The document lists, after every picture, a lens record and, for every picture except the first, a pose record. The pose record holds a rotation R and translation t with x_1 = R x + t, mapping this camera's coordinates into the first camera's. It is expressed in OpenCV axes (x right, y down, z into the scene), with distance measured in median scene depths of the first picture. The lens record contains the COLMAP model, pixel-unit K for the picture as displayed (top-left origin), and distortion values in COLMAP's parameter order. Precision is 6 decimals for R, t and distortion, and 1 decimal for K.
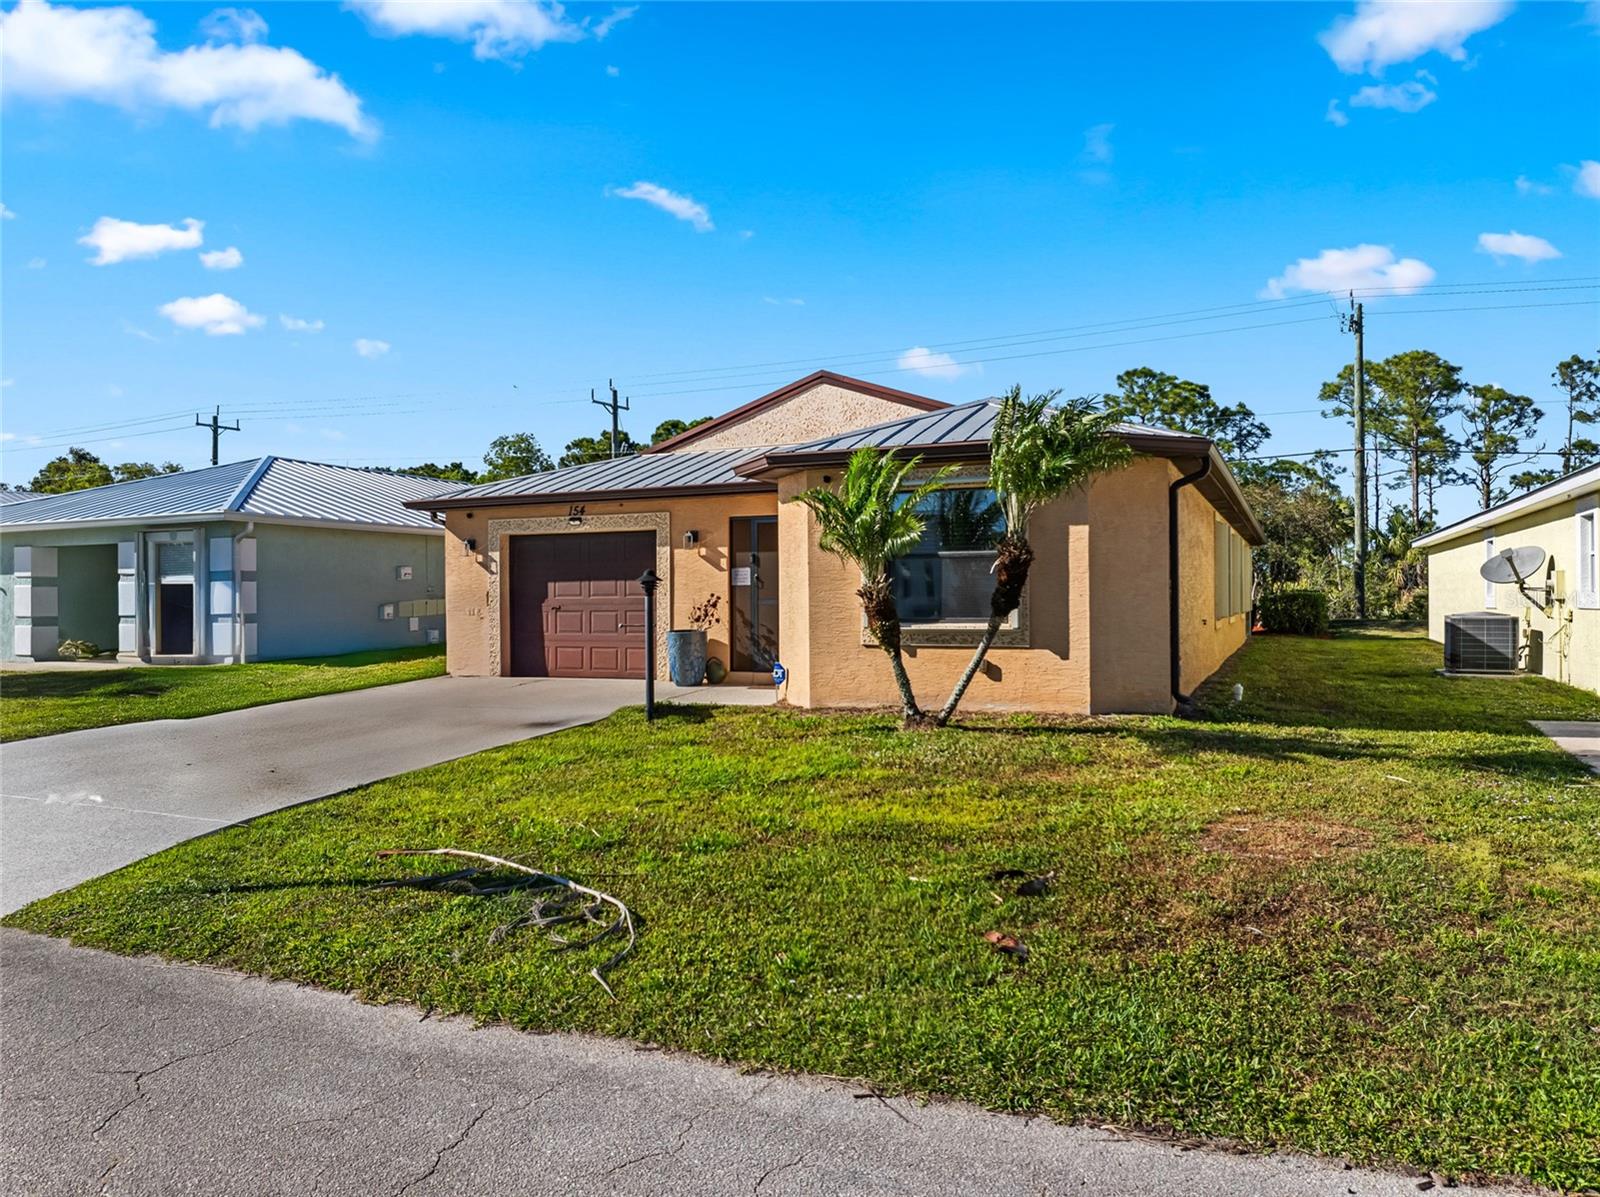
lens RADIAL K [[1127.1, 0, 806.0], [0, 1127.1, 596.5], [0, 0, 1]] dist [-0.038537, -0.004983]
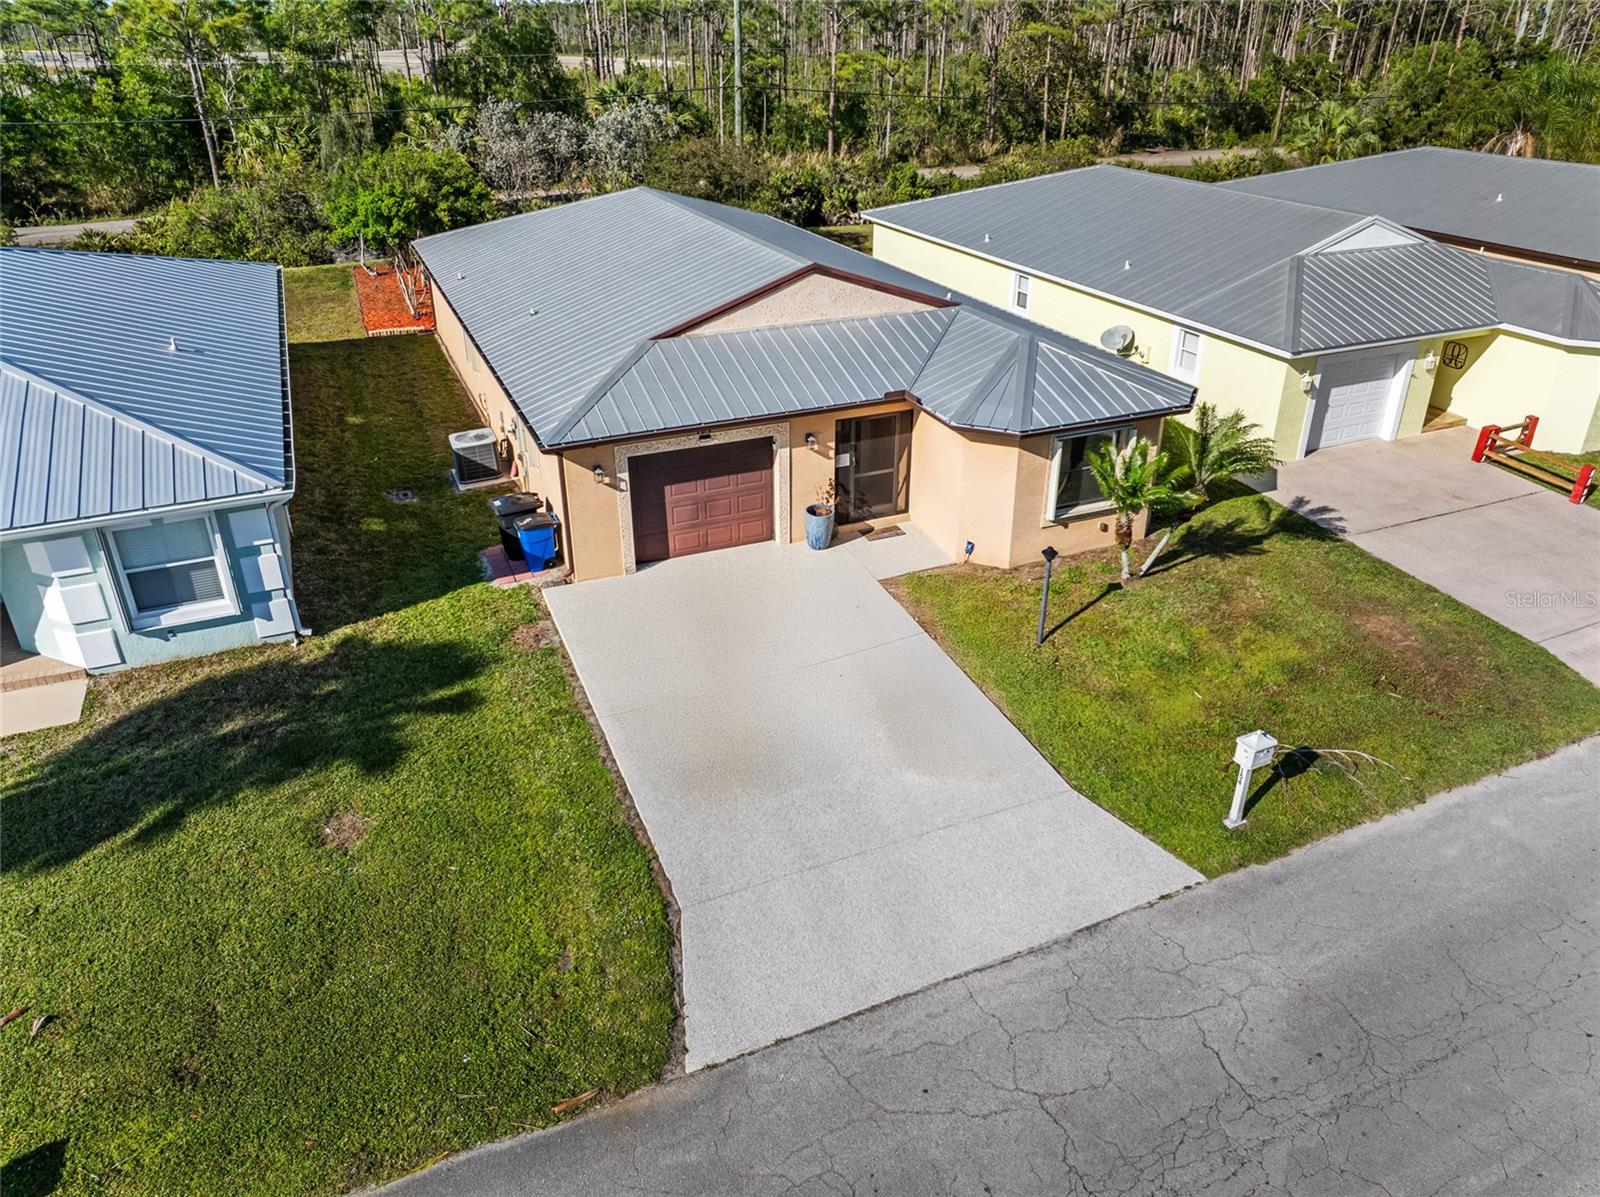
lens RADIAL K [[1127.1, 0, 806.0], [0, 1127.1, 596.5], [0, 0, 1]] dist [-0.038537, -0.004983]
pose [[0.677652, -0.333776, 0.655271, -0.995549], [-0.004891, 0.888997, 0.457887, -0.475997], [-0.735366, -0.313493, 0.600799, 0.166526]]
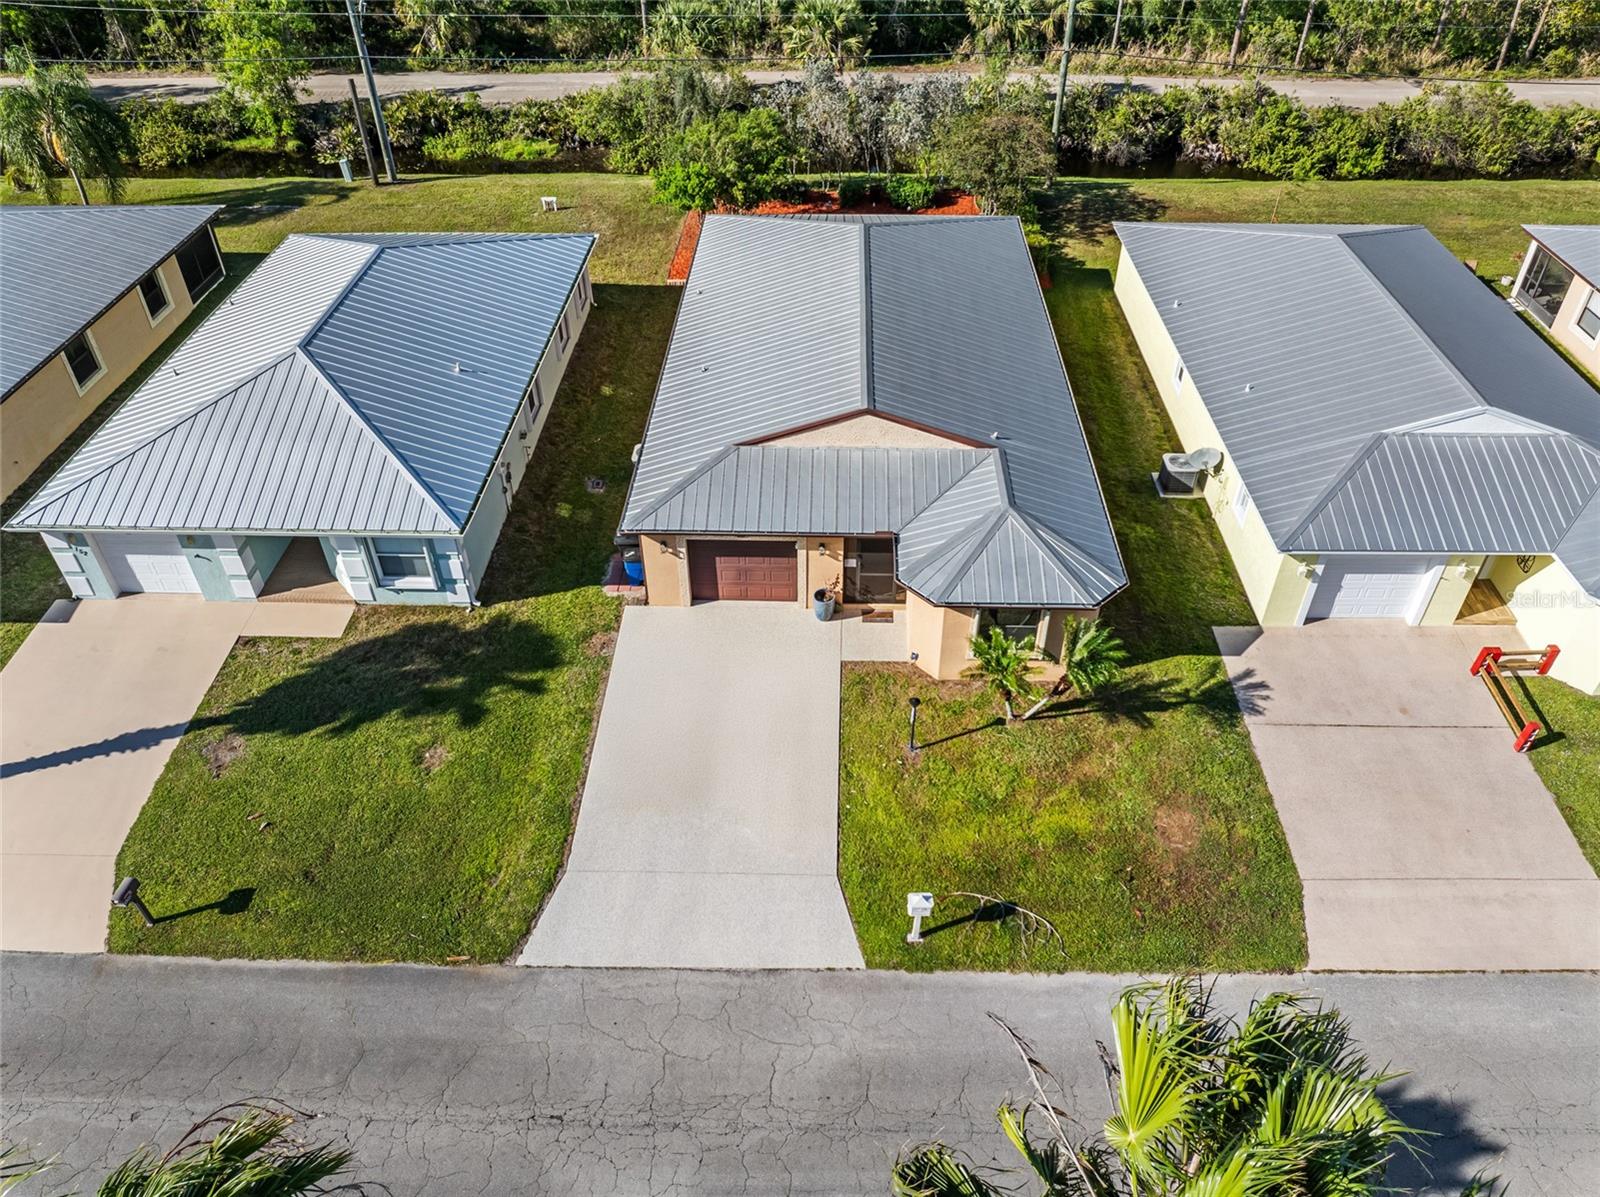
lens RADIAL K [[1127.1, 0, 806.0], [0, 1127.1, 596.5], [0, 0, 1]] dist [-0.038537, -0.004983]
pose [[0.926864, -0.236280, 0.291709, -0.644316], [-0.005509, 0.768425, 0.639916, -1.099385], [-0.375356, -0.594722, 0.710925, -0.280510]]
